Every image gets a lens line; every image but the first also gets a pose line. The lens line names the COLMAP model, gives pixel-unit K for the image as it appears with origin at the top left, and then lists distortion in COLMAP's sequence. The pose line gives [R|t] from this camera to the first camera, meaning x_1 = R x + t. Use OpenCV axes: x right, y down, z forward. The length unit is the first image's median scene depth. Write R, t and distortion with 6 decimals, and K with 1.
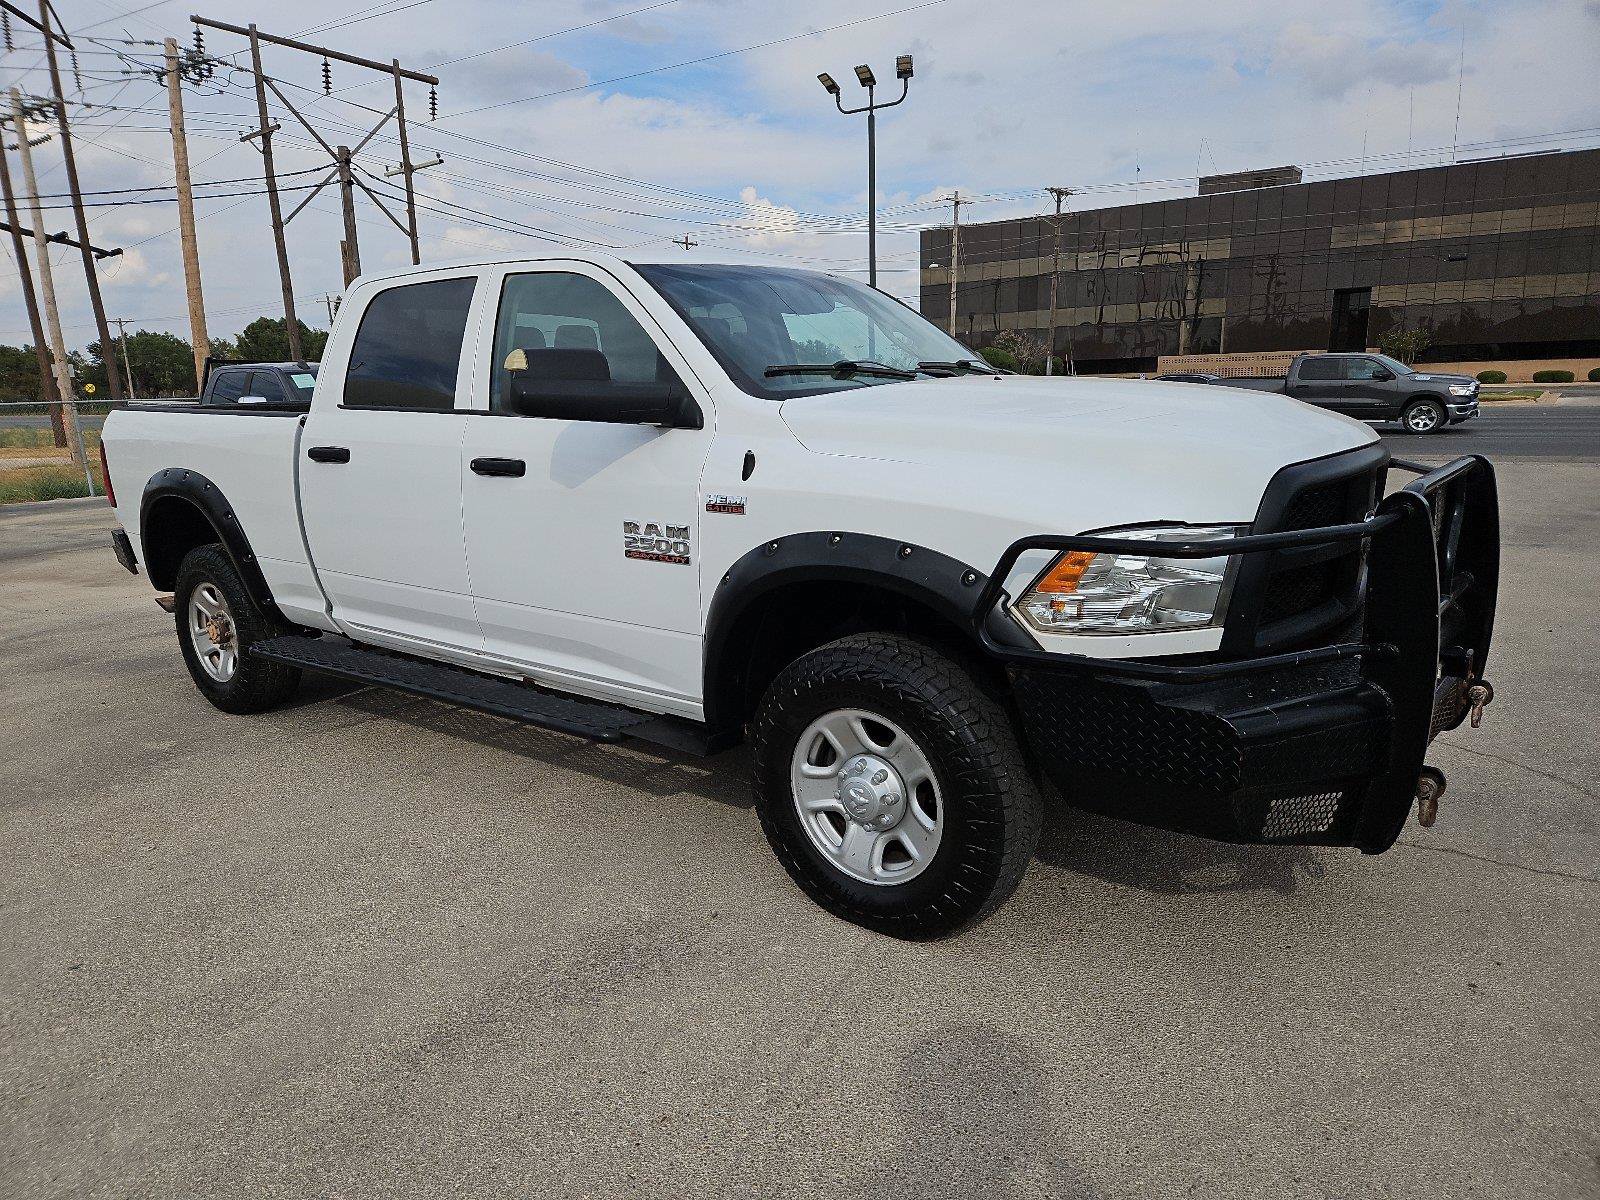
lens RADIAL K [[1074.5, 0, 784.0], [0, 1074.5, 622.5], [0, 0, 1]] dist [0.071971, -0.061958]
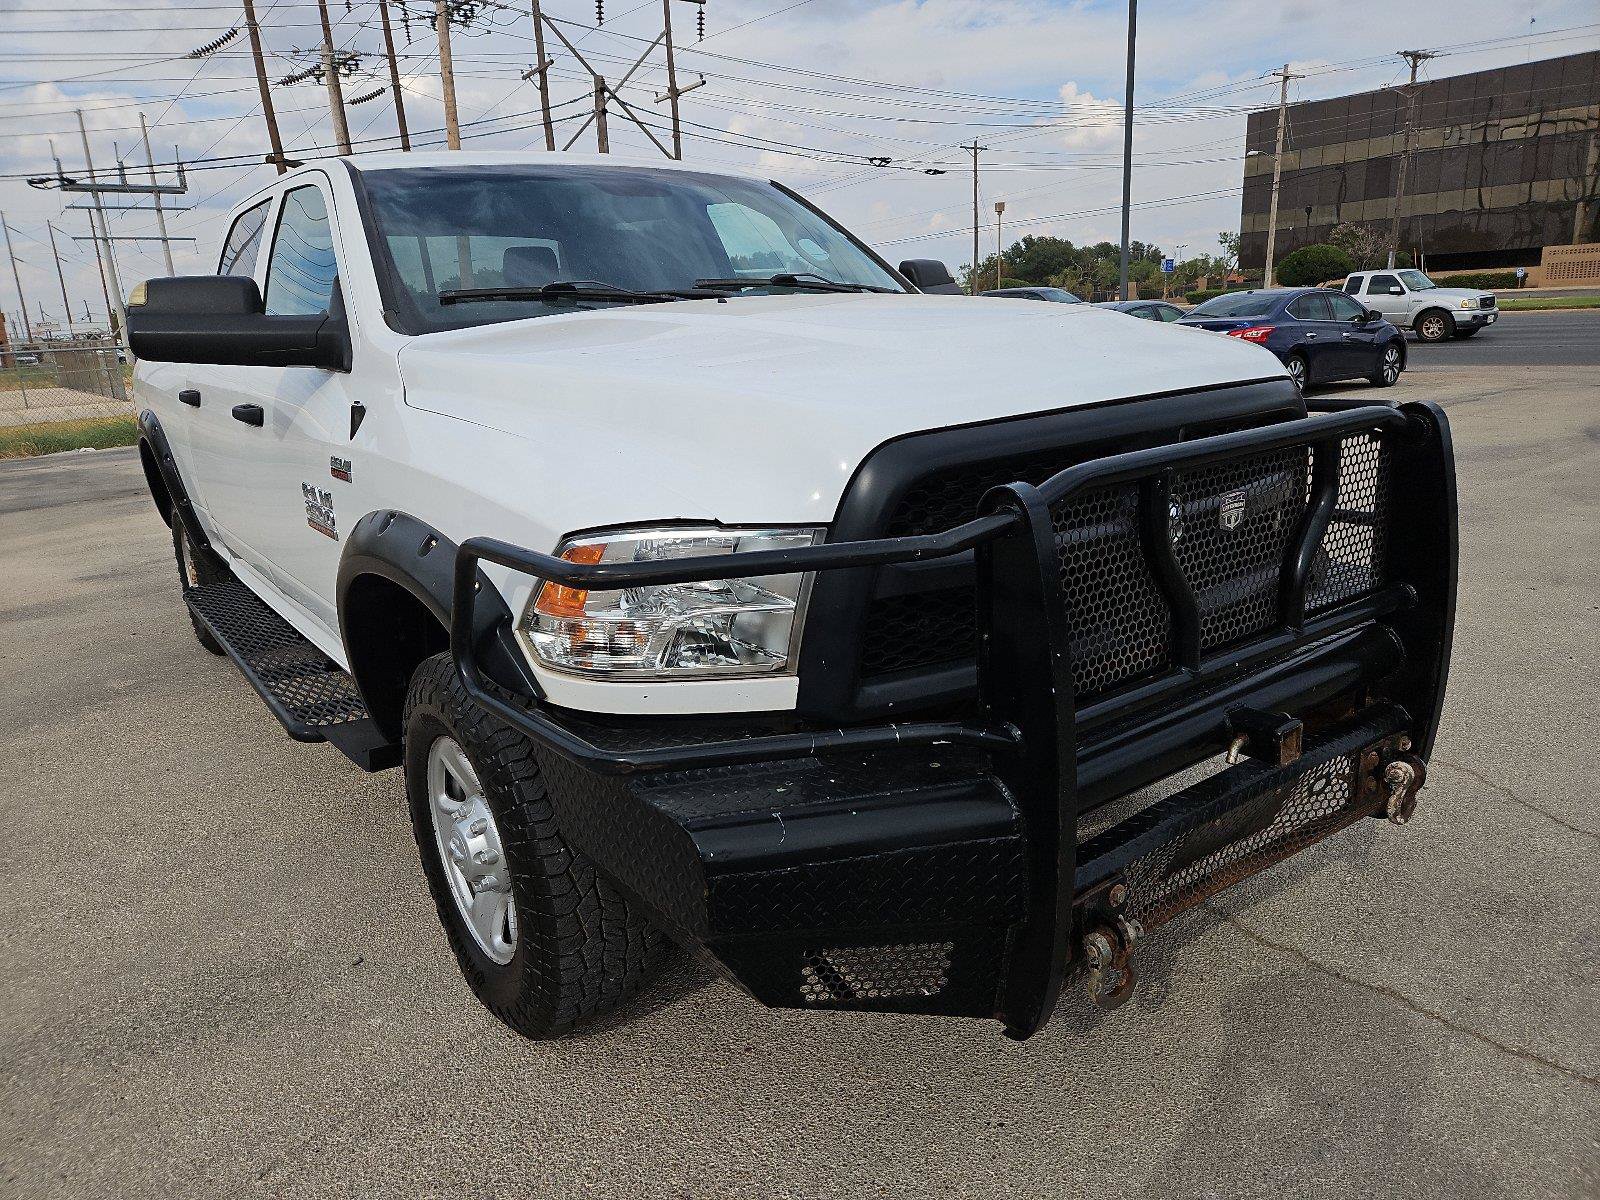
lens RADIAL K [[1074.5, 0, 786.0], [0, 1074.5, 609.9], [0, 0, 1]] dist [0.071971, -0.061958]
pose [[0.962516, 0.046098, -0.267280, 0.069815], [-0.029664, 0.997431, 0.065202, -0.009751], [0.269599, -0.054830, 0.961411, 0.043910]]
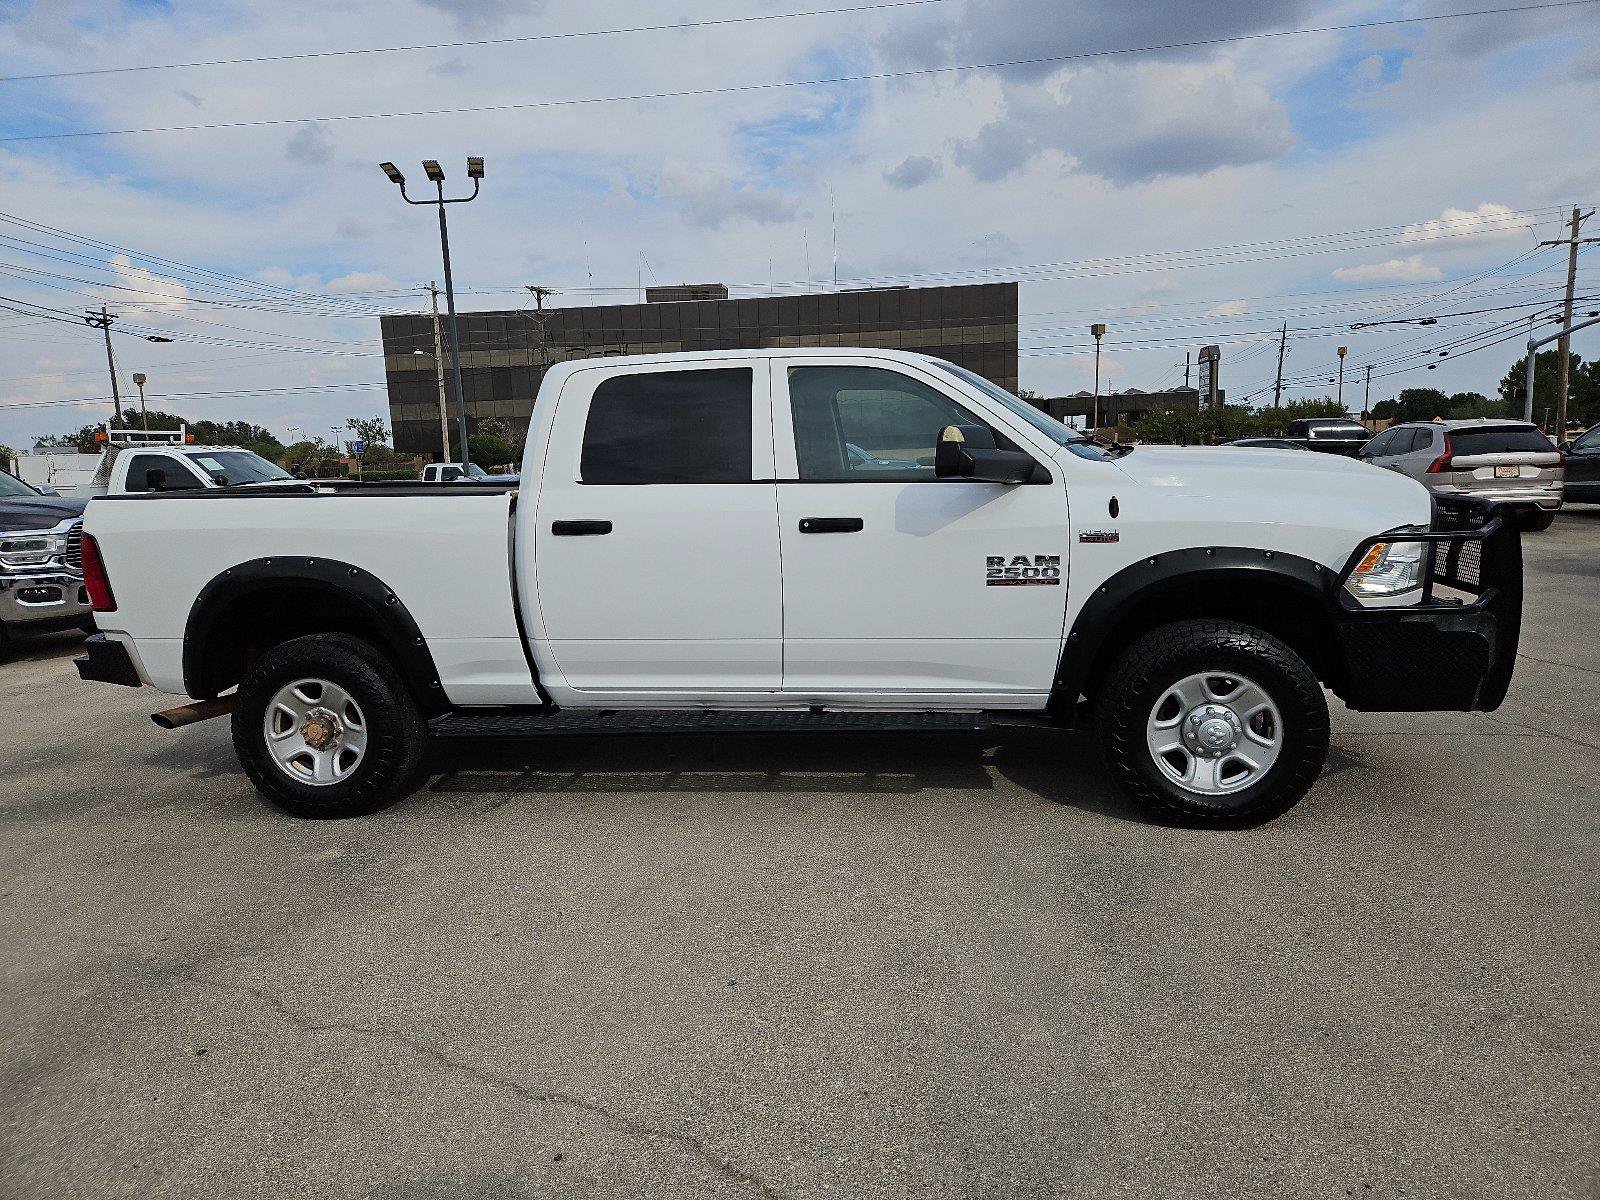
lens RADIAL K [[1074.5, 0, 796.5], [0, 1074.5, 612.1], [0, 0, 1]] dist [0.071971, -0.061958]
pose [[0.871081, -0.080506, 0.484497, -0.152985], [0.122228, 0.990972, -0.055090, 0.002155], [-0.475688, 0.107206, 0.873057, -0.001276]]
